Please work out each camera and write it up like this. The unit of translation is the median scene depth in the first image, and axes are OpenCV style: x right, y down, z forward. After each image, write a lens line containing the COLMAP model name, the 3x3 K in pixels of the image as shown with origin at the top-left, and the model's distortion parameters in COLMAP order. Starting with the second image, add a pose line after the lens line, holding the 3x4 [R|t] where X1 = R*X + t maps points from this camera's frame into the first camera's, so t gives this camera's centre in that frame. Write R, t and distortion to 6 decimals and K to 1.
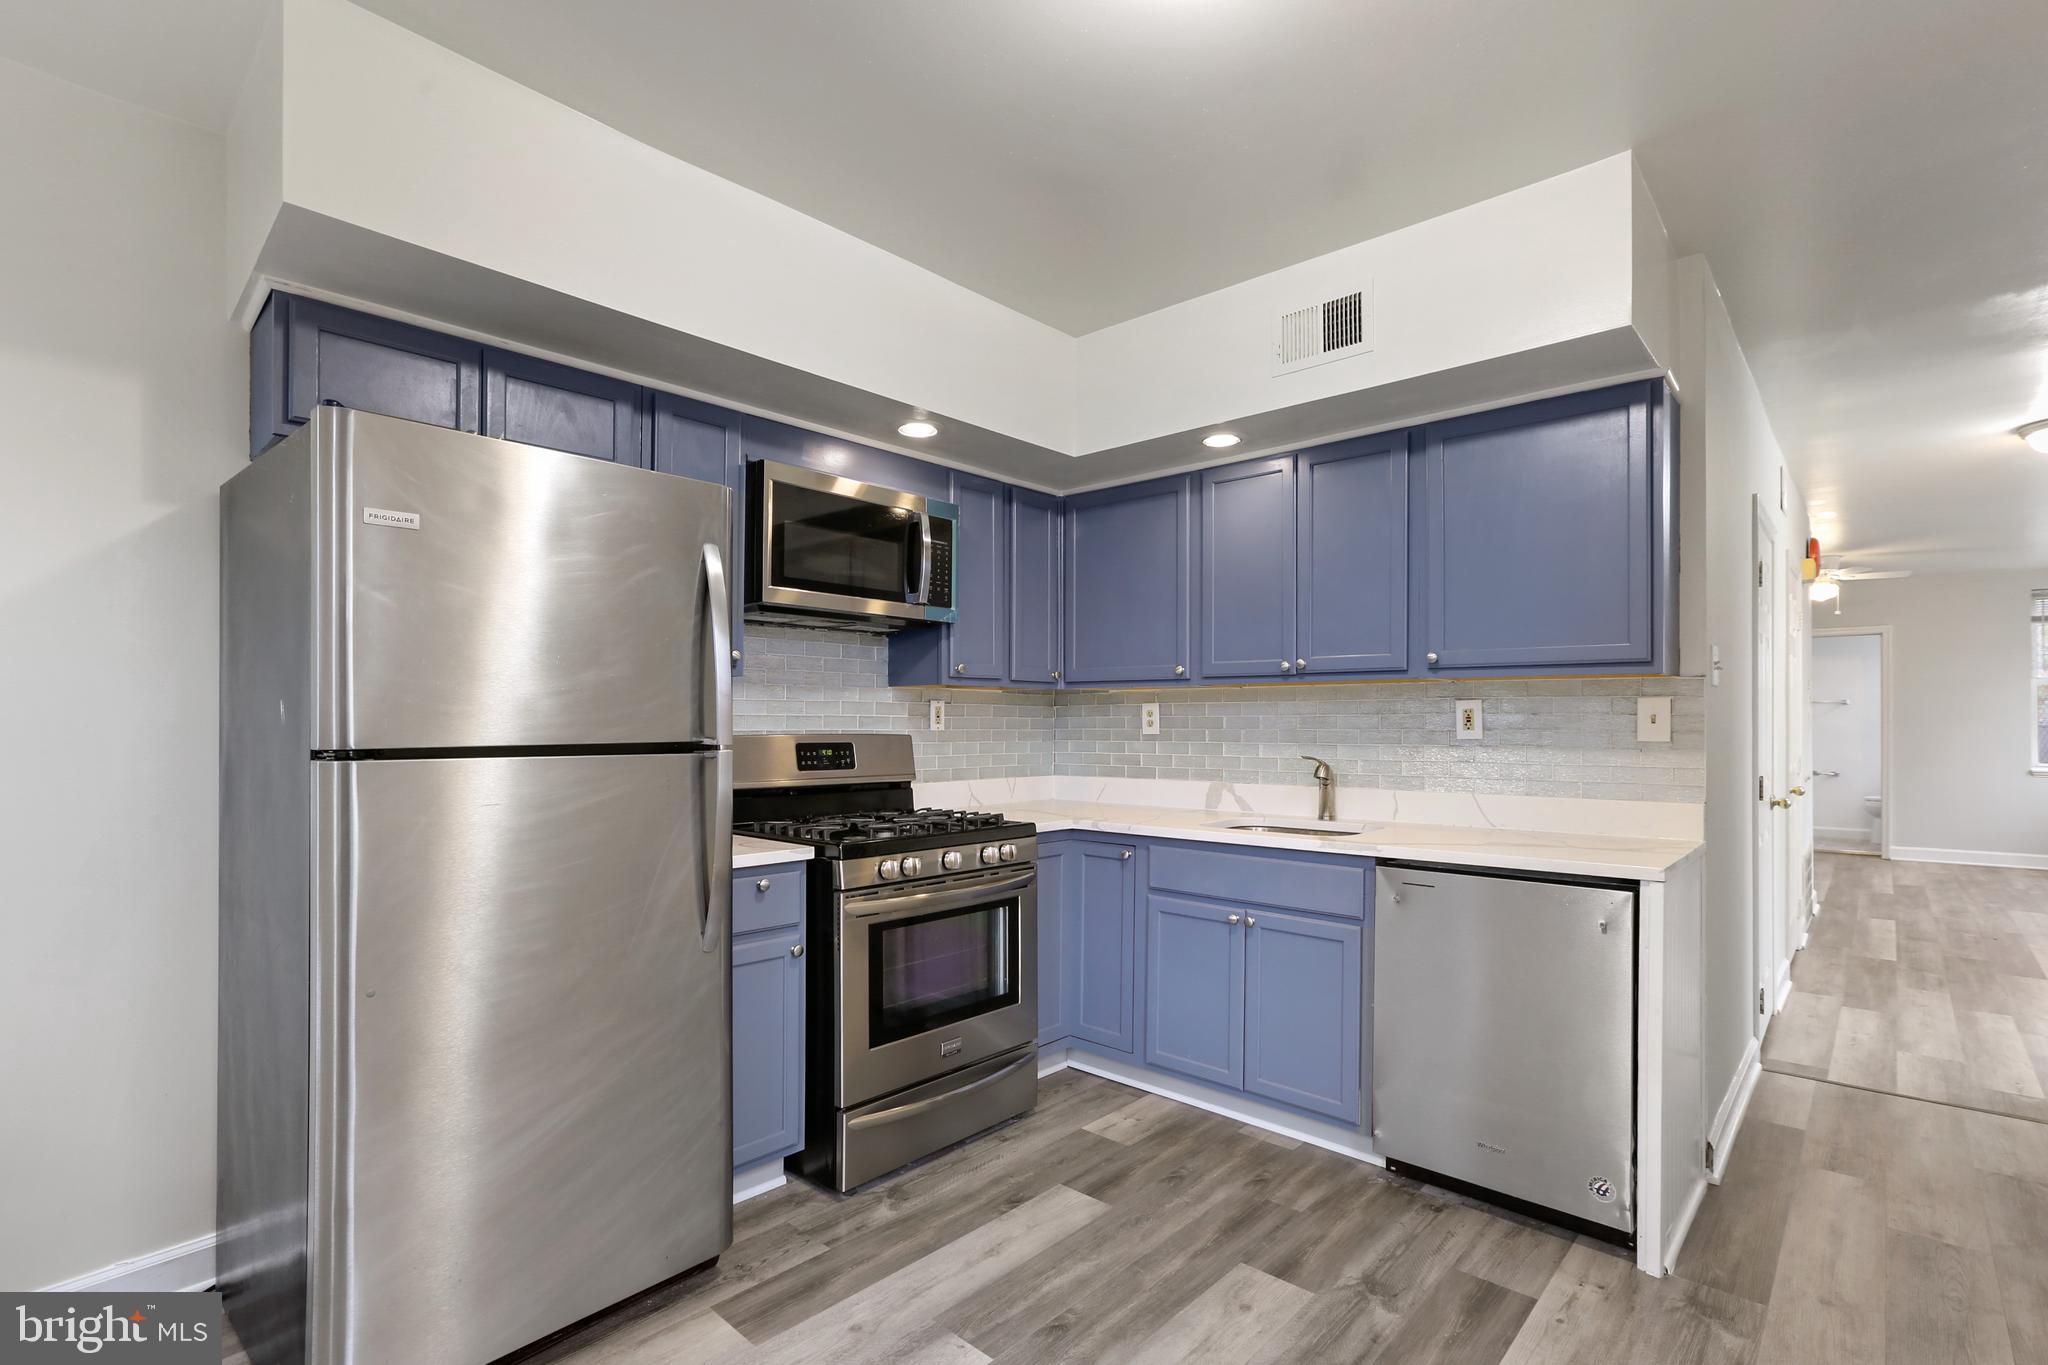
lens RADIAL K [[957.2, 0, 1025.1], [0, 957.2, 721.8], [0, 0, 1]] dist [-0.001668, 0.000632]
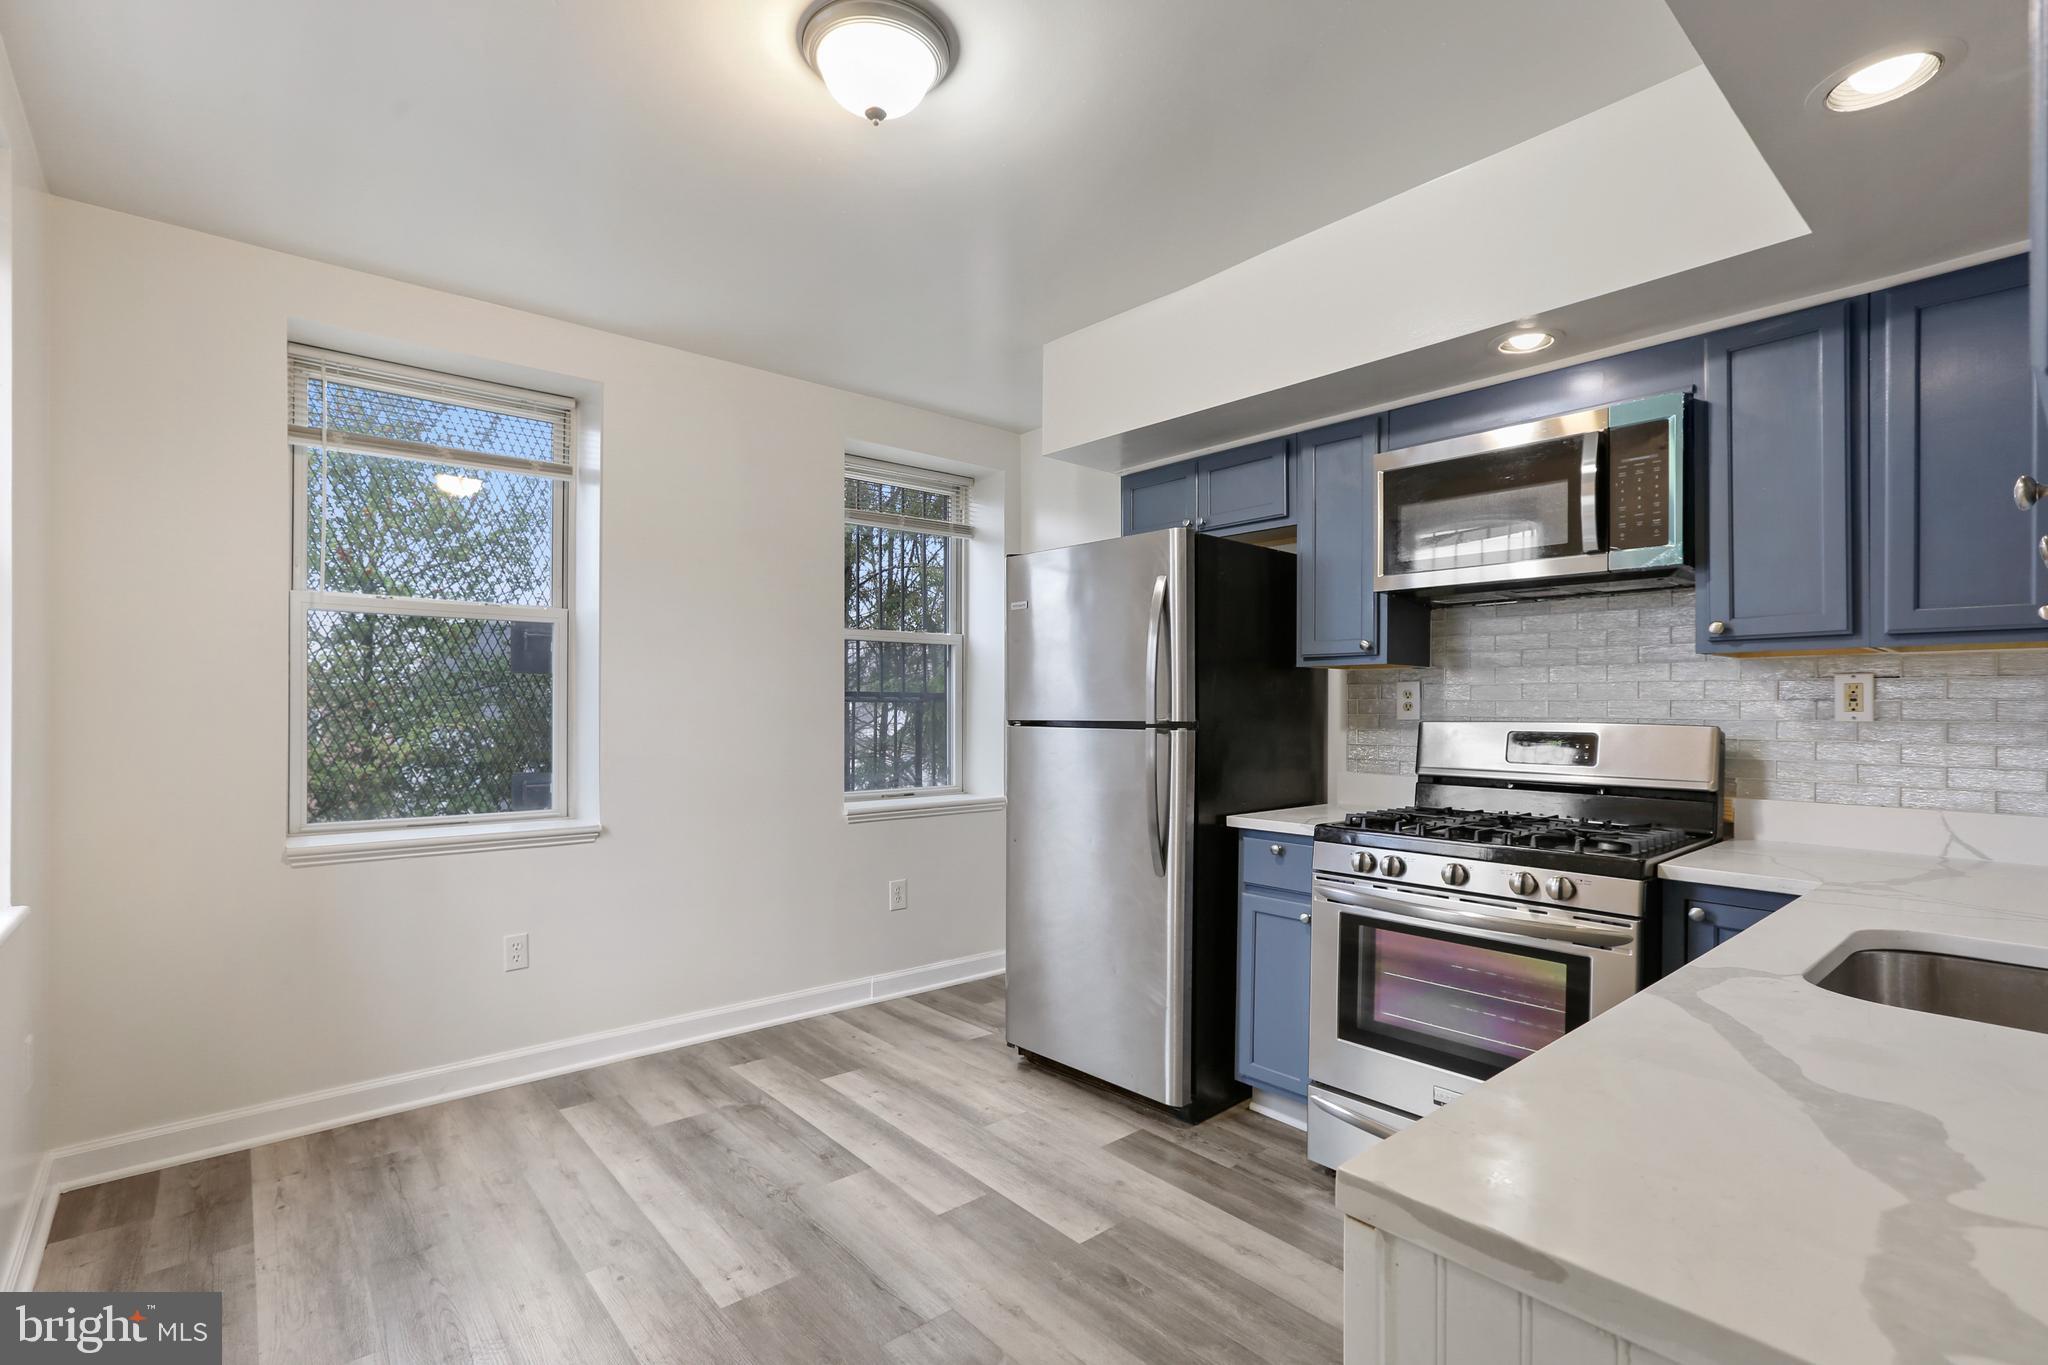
lens RADIAL K [[940.7, 0, 1017.3], [0, 940.7, 702.6], [0, 0, 1]] dist [-0.000678, 0.000929]
pose [[-0.113614, -0.006233, -0.993505, 0.664029], [-0.002148, 0.999980, -0.006027, 0.001249], [0.993523, 0.001450, -0.113625, 0.614897]]
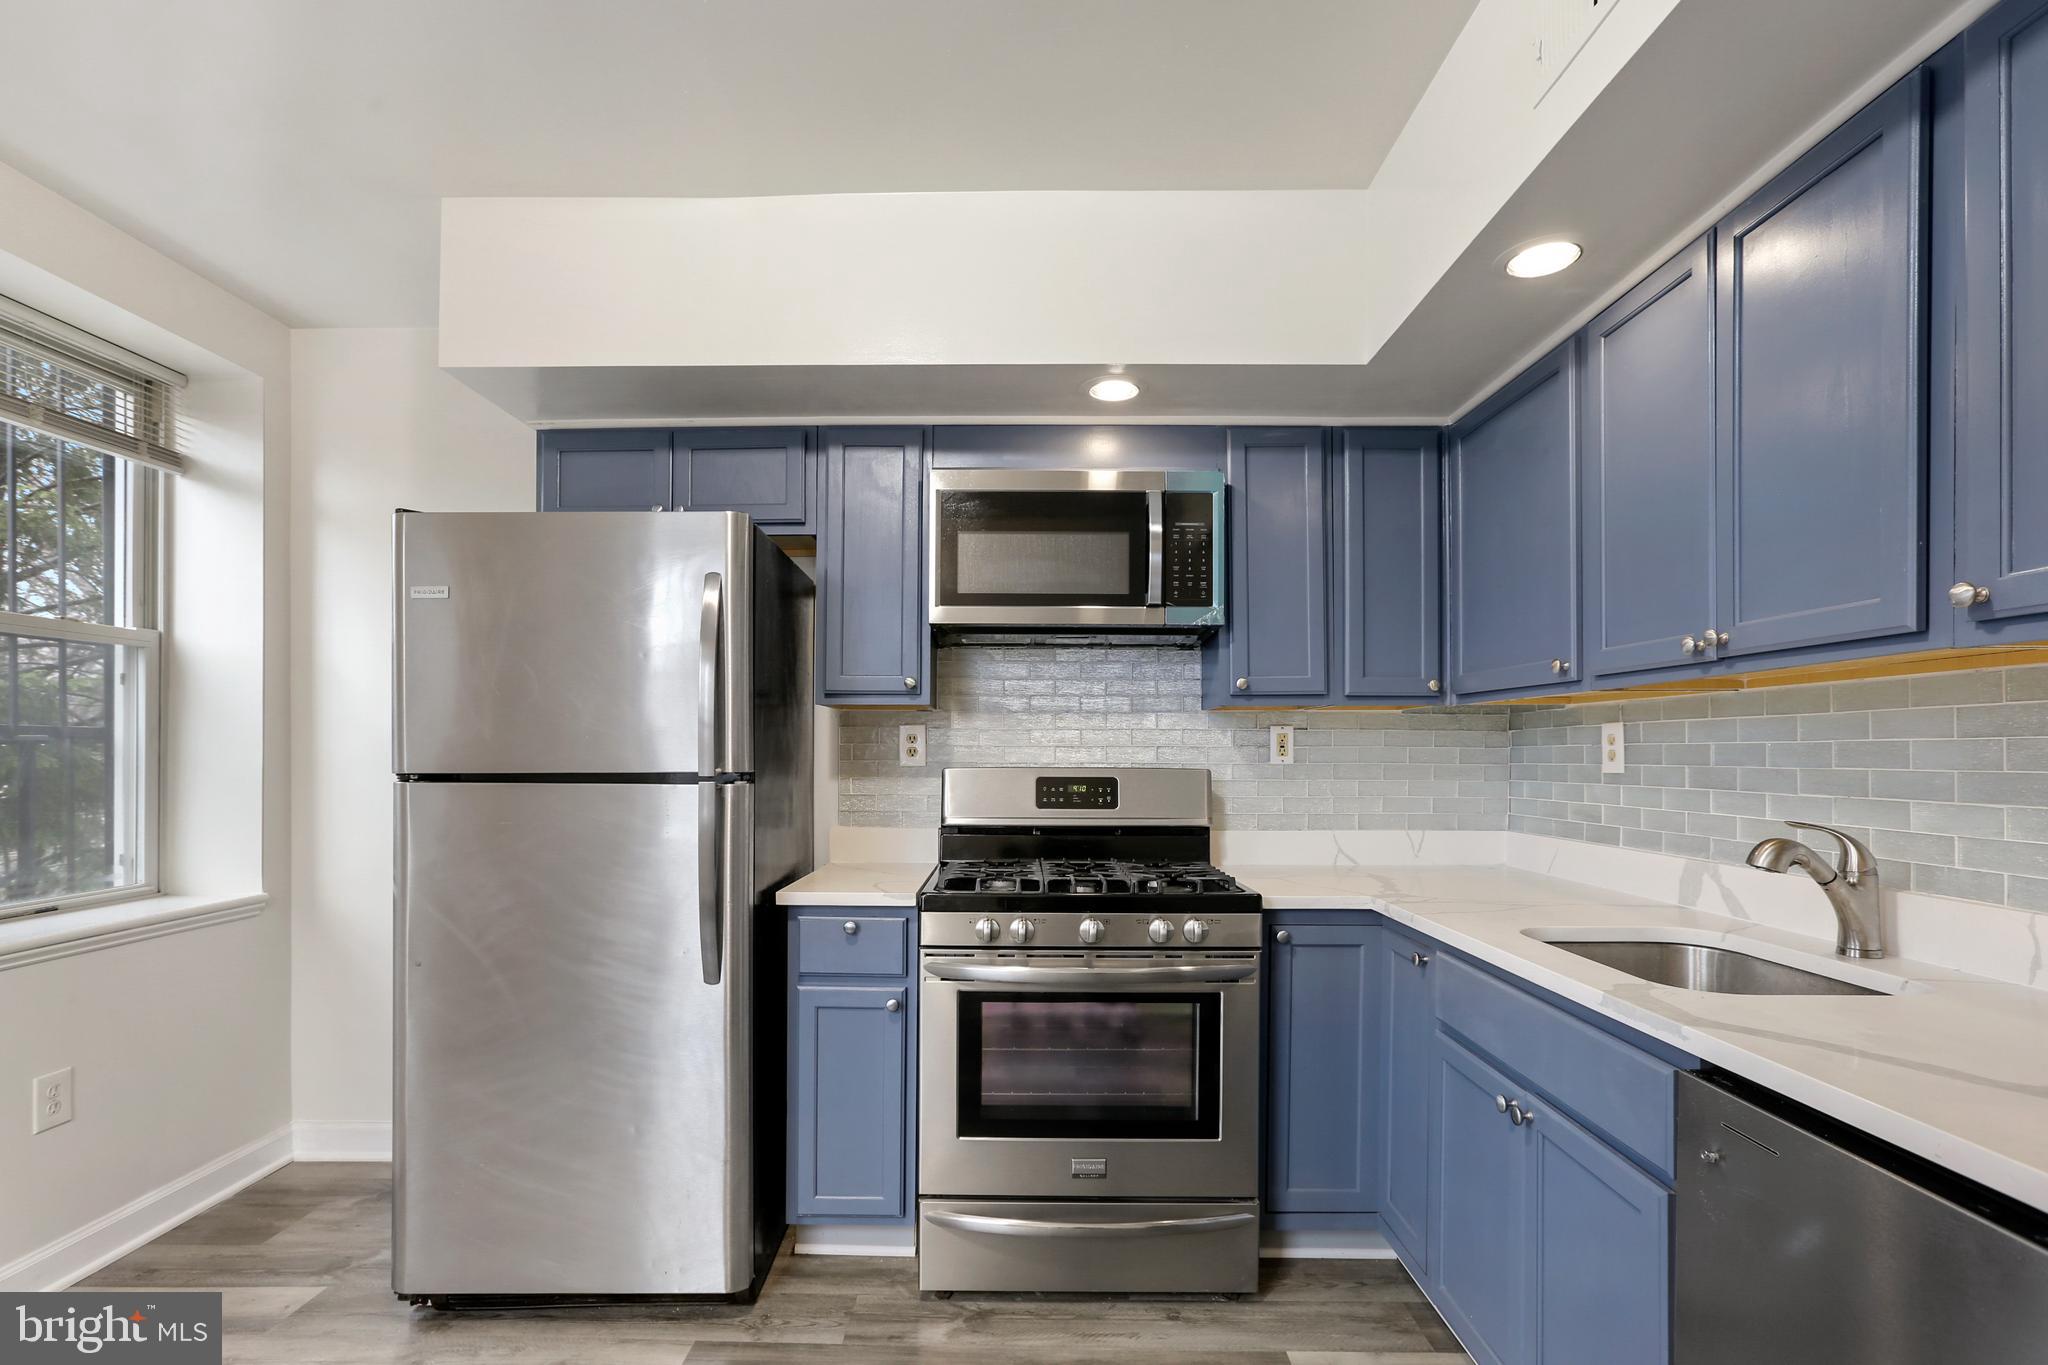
lens RADIAL K [[952.4, 0, 1020.1], [0, 952.4, 747.0], [0, 0, 1]] dist [-0.034173, 0.022627]
pose [[0.664973, -0.005878, -0.746844, 0.397967], [-0.000353, 0.999966, -0.008185, 0.001298], [0.746867, 0.005707, 0.664949, 0.377651]]
